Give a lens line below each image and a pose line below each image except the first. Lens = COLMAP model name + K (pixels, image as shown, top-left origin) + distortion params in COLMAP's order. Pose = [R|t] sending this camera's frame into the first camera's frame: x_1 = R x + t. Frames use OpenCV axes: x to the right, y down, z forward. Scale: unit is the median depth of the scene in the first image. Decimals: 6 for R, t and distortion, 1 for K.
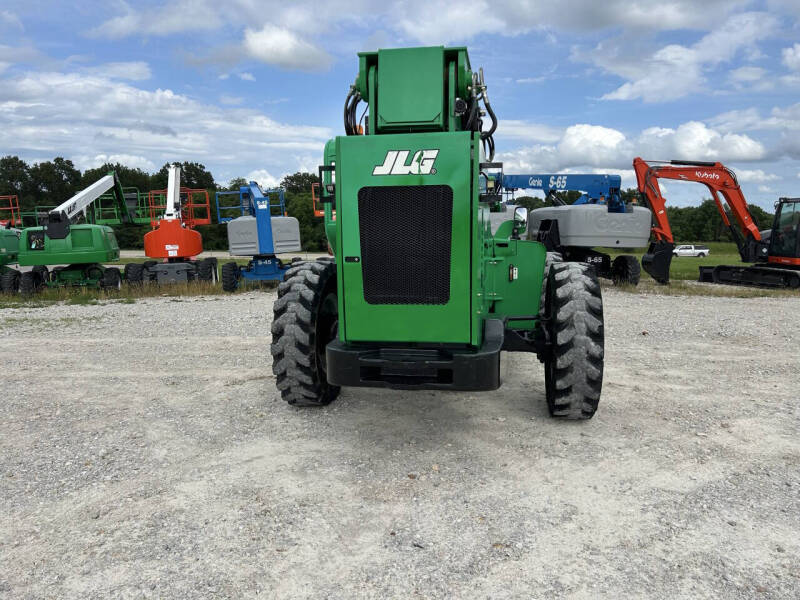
lens RADIAL K [[605.2, 0, 407.3], [0, 605.2, 300.2], [0, 0, 1]] dist [0.060138, -0.063254]
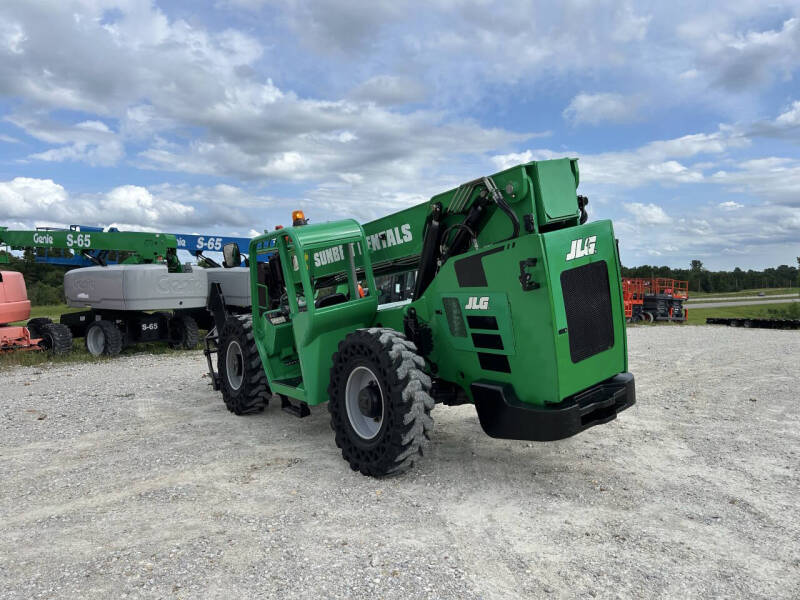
lens RADIAL K [[608.8, 0, 400.1], [0, 608.8, 330.8], [0, 0, 1]] dist [0.014024, -0.002088]
pose [[0.696504, -0.058428, 0.715170, -0.619006], [0.089794, 0.995942, -0.006084, -0.038572], [-0.711912, 0.068456, 0.698924, 0.200282]]
